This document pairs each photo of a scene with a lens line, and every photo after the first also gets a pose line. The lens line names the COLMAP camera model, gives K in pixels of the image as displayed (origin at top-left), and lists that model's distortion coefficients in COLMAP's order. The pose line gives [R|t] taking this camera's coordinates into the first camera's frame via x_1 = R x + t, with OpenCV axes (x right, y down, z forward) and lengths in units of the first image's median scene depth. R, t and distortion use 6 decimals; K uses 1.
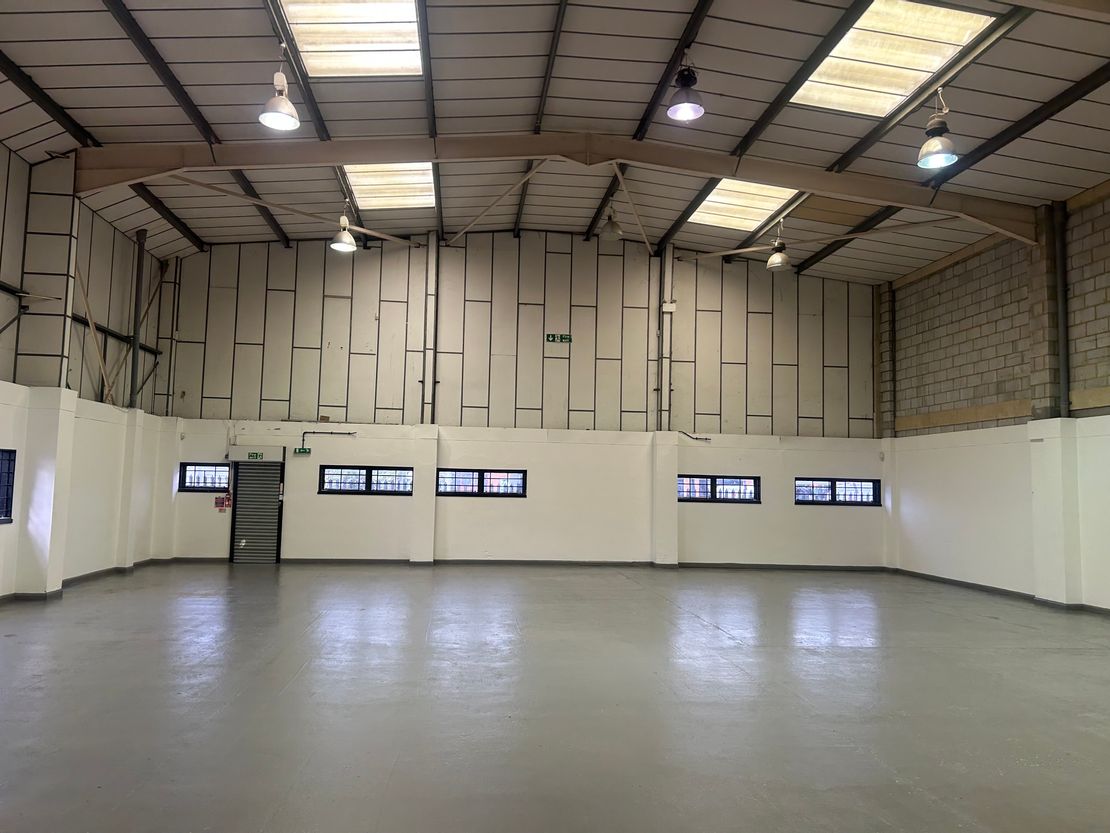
lens RADIAL K [[849.4, 0, 555.0], [0, 849.4, 416.5], [0, 0, 1]] dist [0.101339, -0.080374]
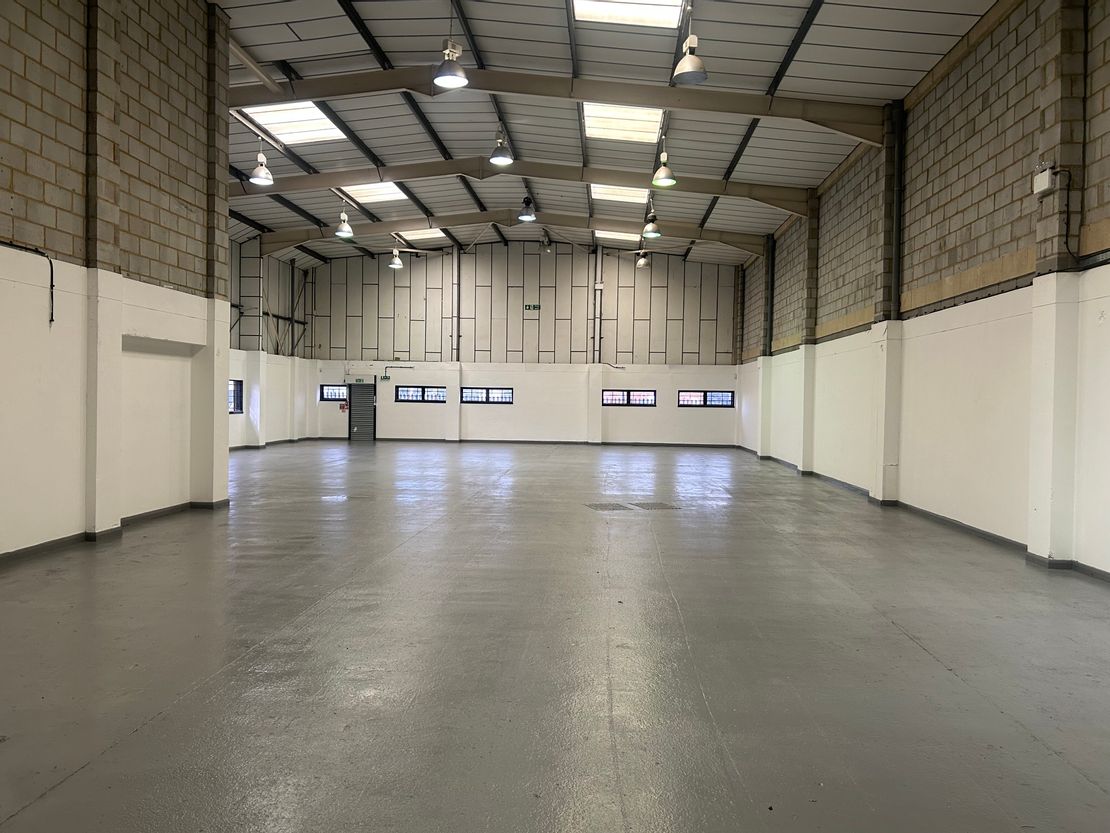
lens RADIAL K [[855.6, 0, 555.0], [0, 855.6, 416.5], [0, 0, 1]] dist [0.153404, -0.087196]
pose [[0.984679, -0.003559, -0.174340, 0.346878], [0.020566, 0.995185, 0.095838, -0.041526], [0.173159, -0.097955, 0.980011, -0.659476]]
